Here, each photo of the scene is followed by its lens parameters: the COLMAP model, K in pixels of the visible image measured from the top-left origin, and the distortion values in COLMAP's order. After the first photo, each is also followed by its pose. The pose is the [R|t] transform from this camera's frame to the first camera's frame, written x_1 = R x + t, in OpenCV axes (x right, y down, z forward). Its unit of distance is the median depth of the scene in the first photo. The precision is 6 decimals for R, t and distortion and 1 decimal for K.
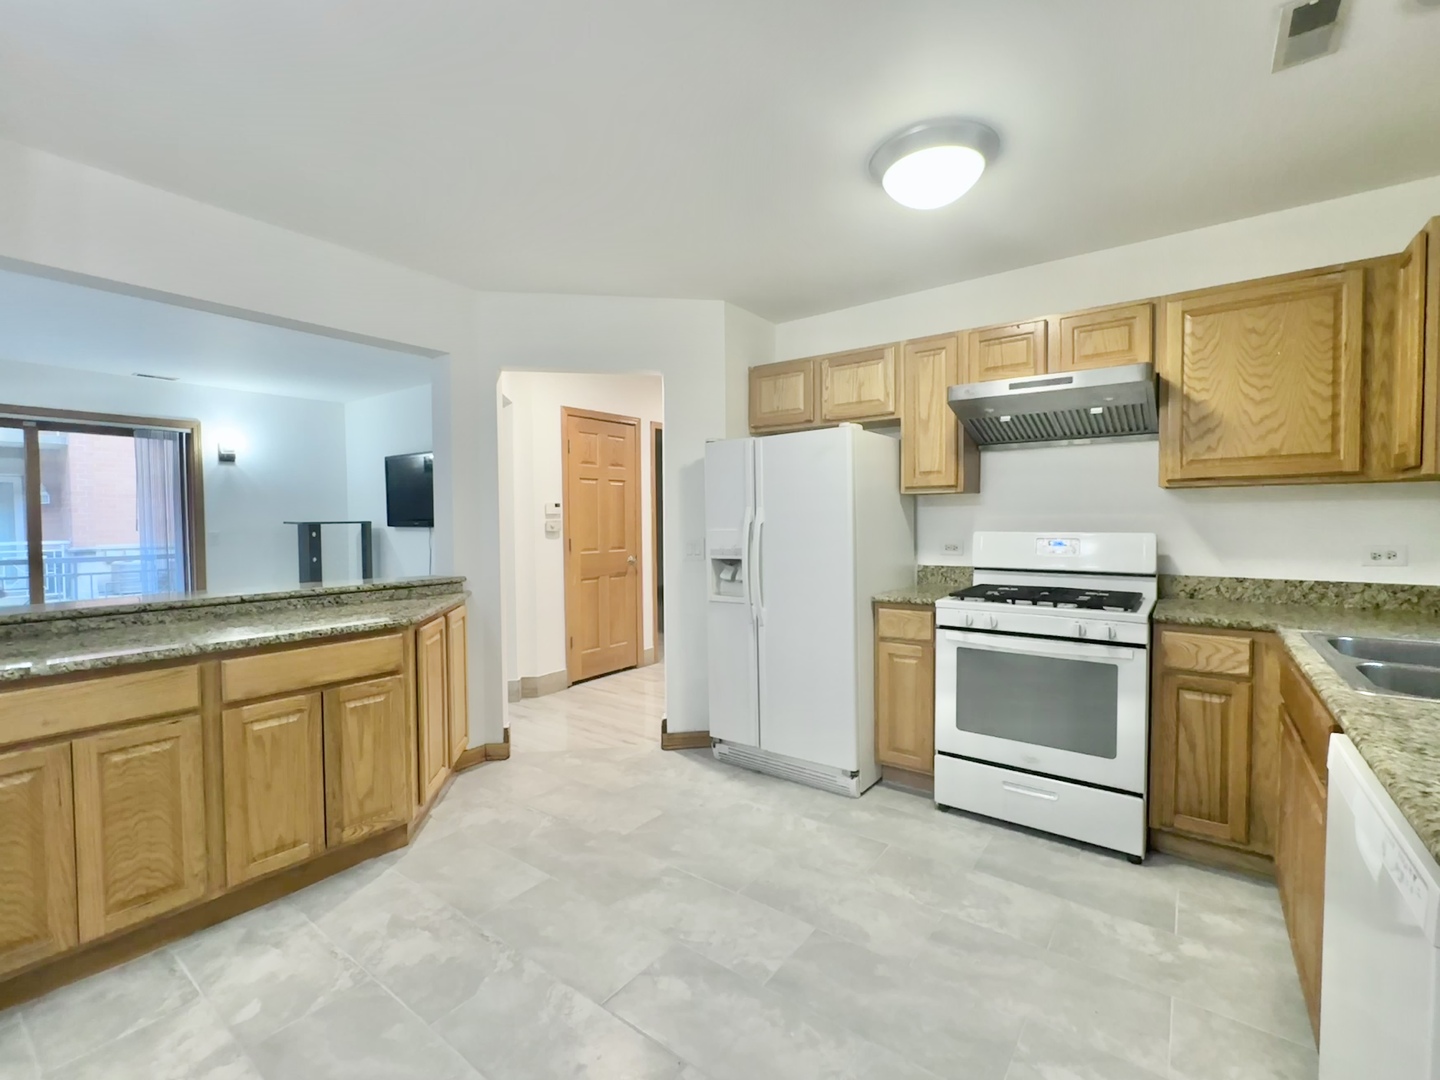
lens RADIAL K [[574.3, 0, 720.0], [0, 574.3, 540.0], [0, 0, 1]] dist [-0.004009, -0.000175]
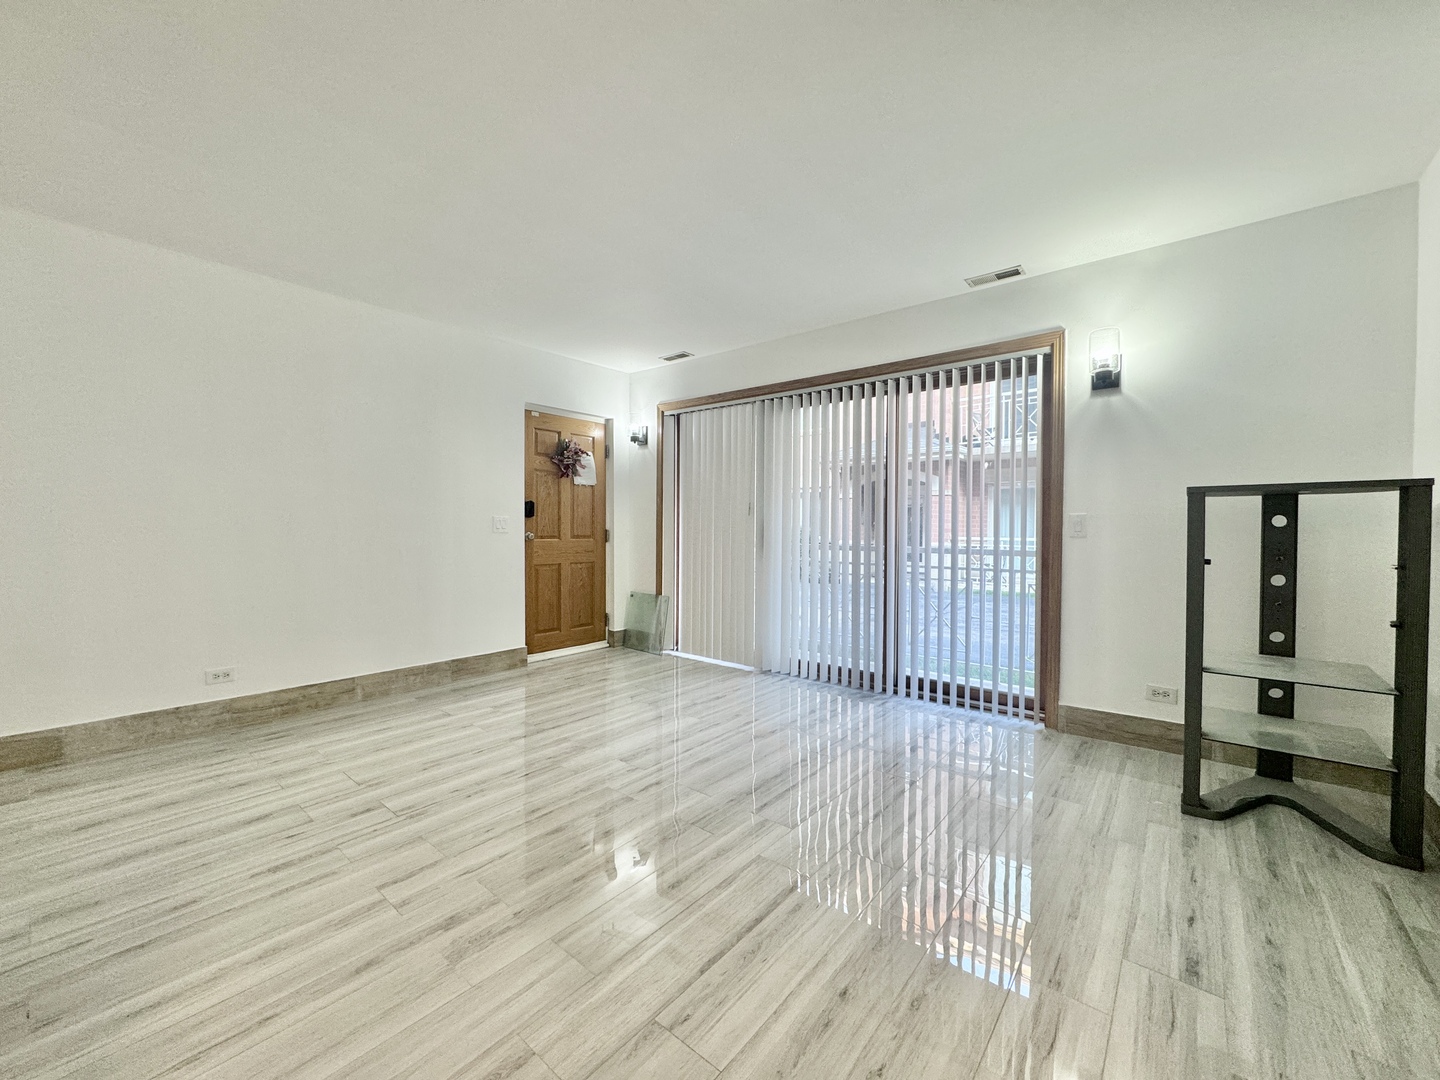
lens RADIAL K [[574.3, 0, 720.0], [0, 574.3, 540.0], [0, 0, 1]] dist [-0.004009, -0.000175]
pose [[-0.069244, 0.018394, -0.997430, -0.286105], [-0.037985, 0.999056, 0.021061, 0.012457], [0.996876, 0.039346, -0.068479, 0.693276]]
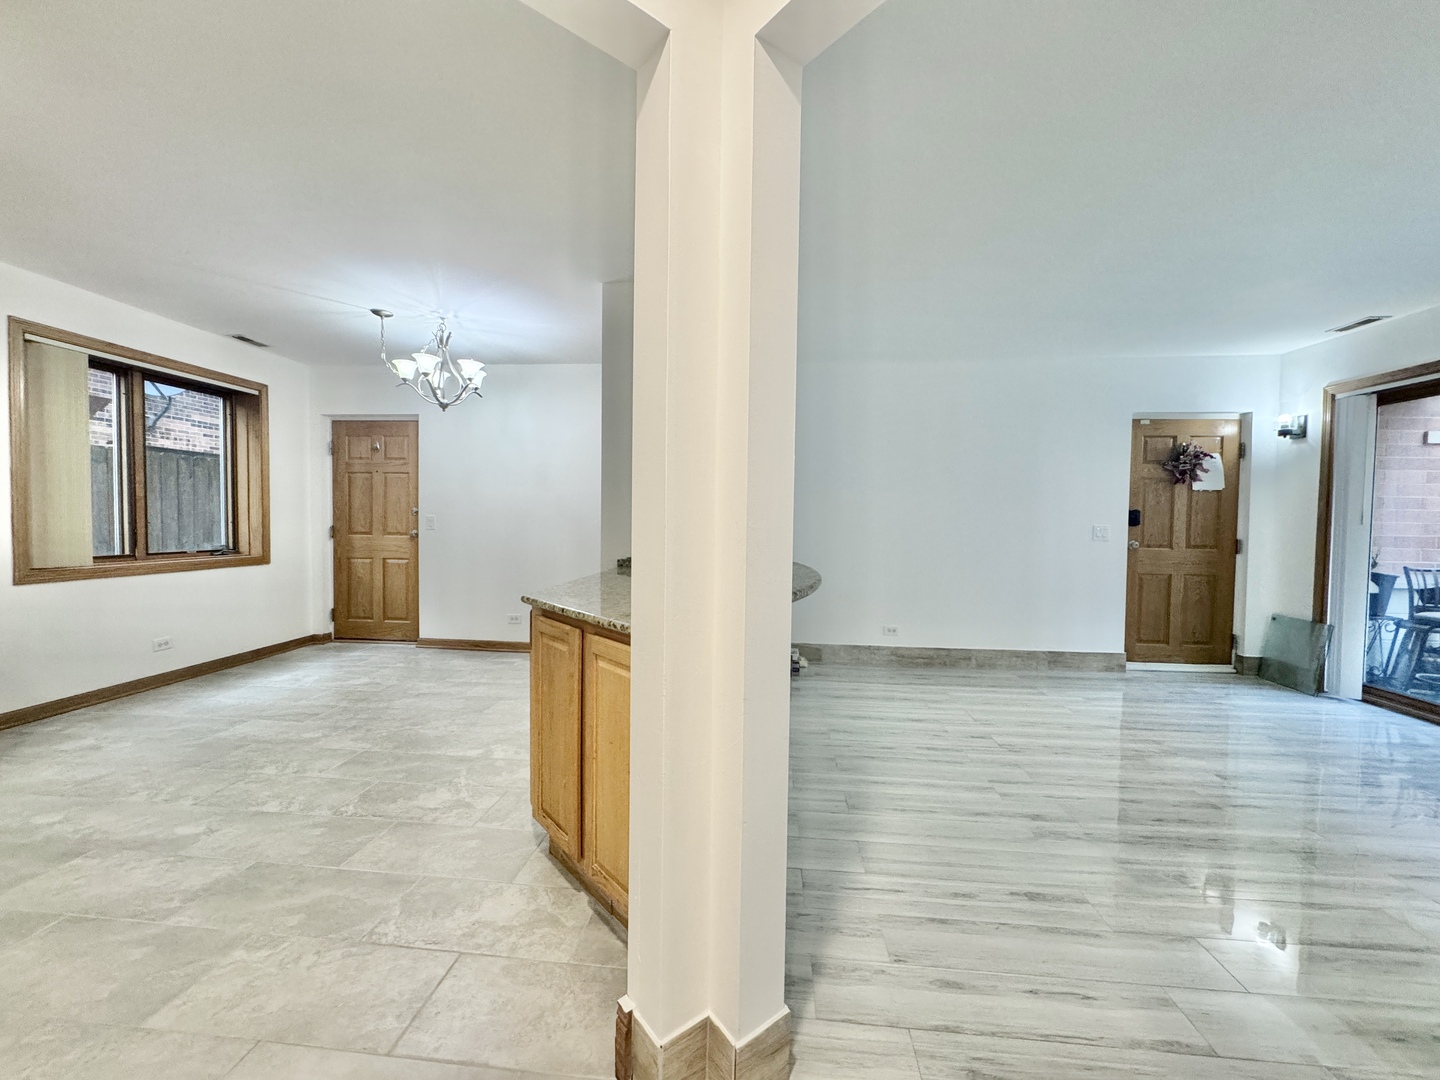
lens RADIAL K [[574.3, 0, 720.0], [0, 574.3, 540.0], [0, 0, 1]] dist [-0.004009, -0.000175]
pose [[-0.861497, 0.005410, -0.507734, -0.135442], [-0.030008, 0.997653, 0.061545, -0.007521], [0.506875, 0.068257, -0.859313, 0.783107]]
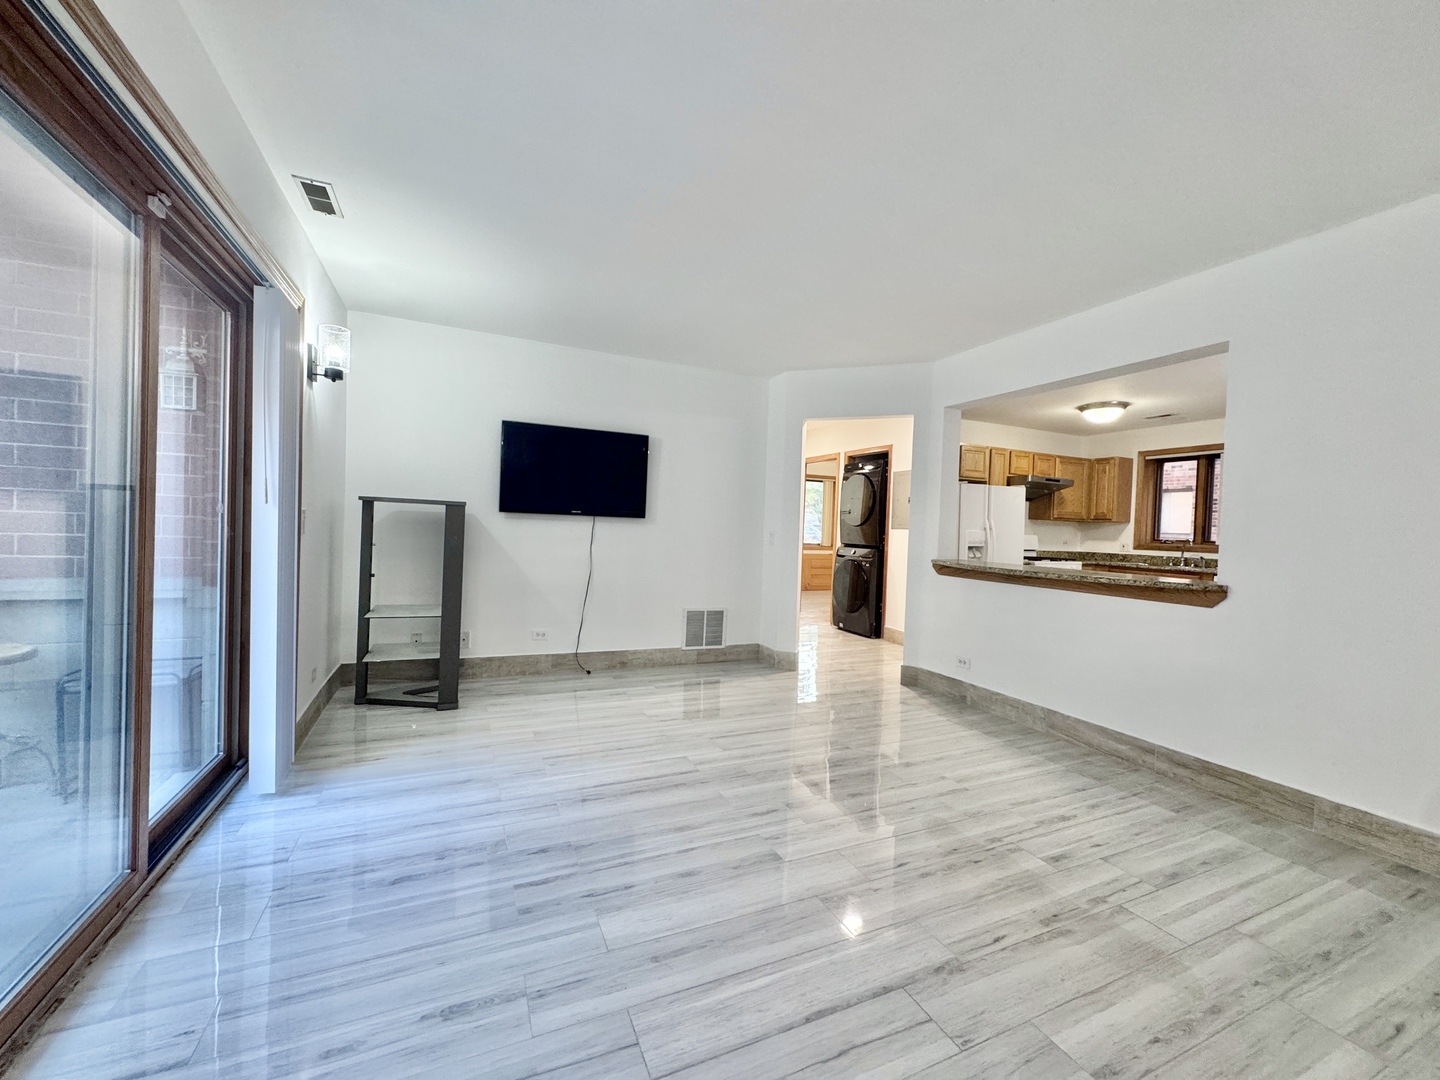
lens RADIAL K [[574.3, 0, 720.0], [0, 574.3, 540.0], [0, 0, 1]] dist [-0.004009, -0.000175]
pose [[0.499416, -0.000398, 0.866362, -1.183583], [-0.009877, 0.999932, 0.006153, 0.006217], [-0.866306, -0.011630, 0.499378, 0.409332]]
